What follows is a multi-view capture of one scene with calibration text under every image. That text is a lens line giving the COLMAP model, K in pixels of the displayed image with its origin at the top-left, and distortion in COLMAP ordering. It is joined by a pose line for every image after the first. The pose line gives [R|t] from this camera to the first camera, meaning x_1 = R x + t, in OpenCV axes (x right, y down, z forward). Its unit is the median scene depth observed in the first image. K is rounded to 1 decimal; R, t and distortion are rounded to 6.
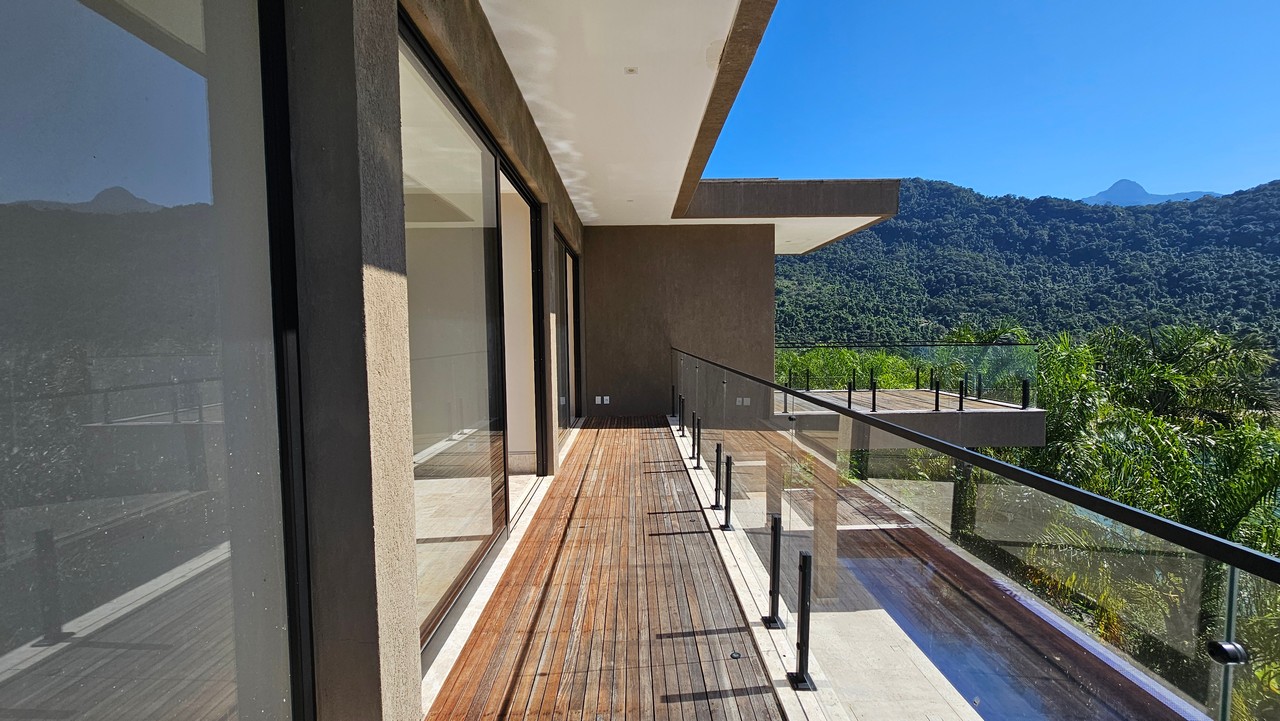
lens RADIAL K [[521.9, 0, 640.2], [0, 521.9, 358.3], [0, 0, 1]] dist [0.001160, -0.000841]
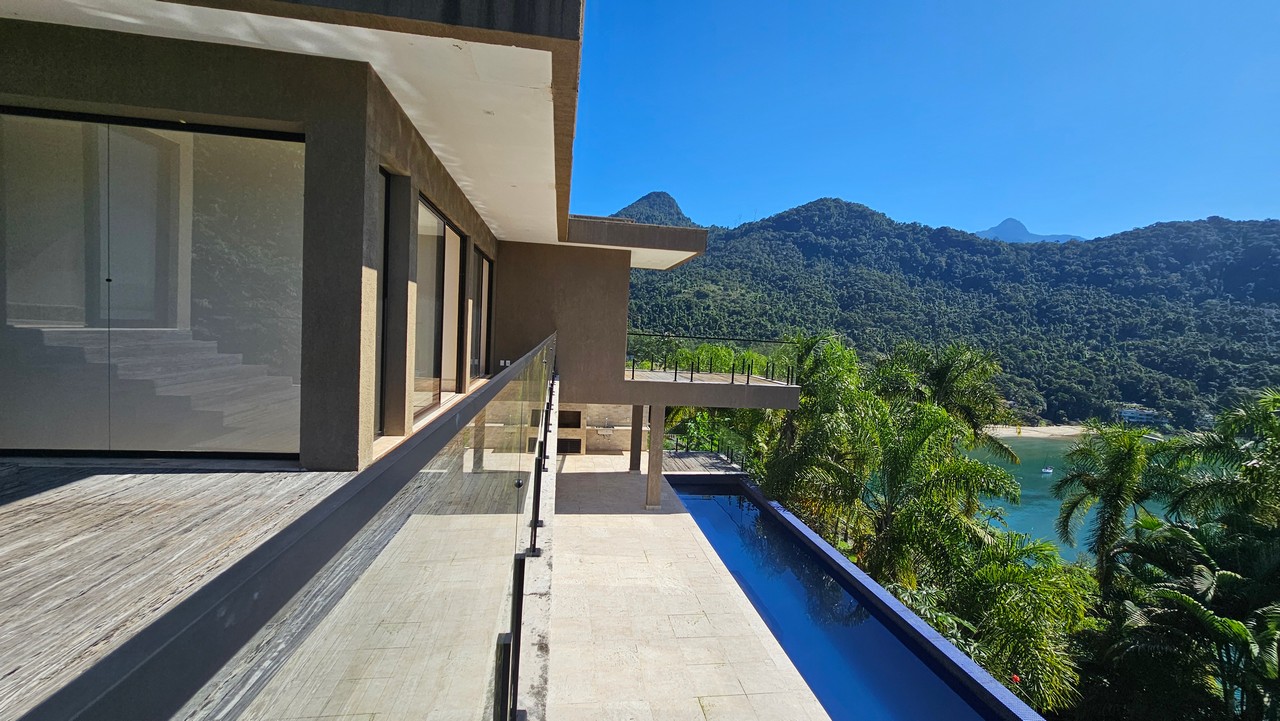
lens RADIAL K [[521.9, 0, 640.2], [0, 521.9, 358.3], [0, 0, 1]] dist [0.001160, -0.000841]
pose [[0.988394, 0.057202, 0.140734, 0.092872], [-0.058248, 0.998297, 0.003324, 0.041405], [-0.140304, -0.011483, 0.990042, -0.467963]]
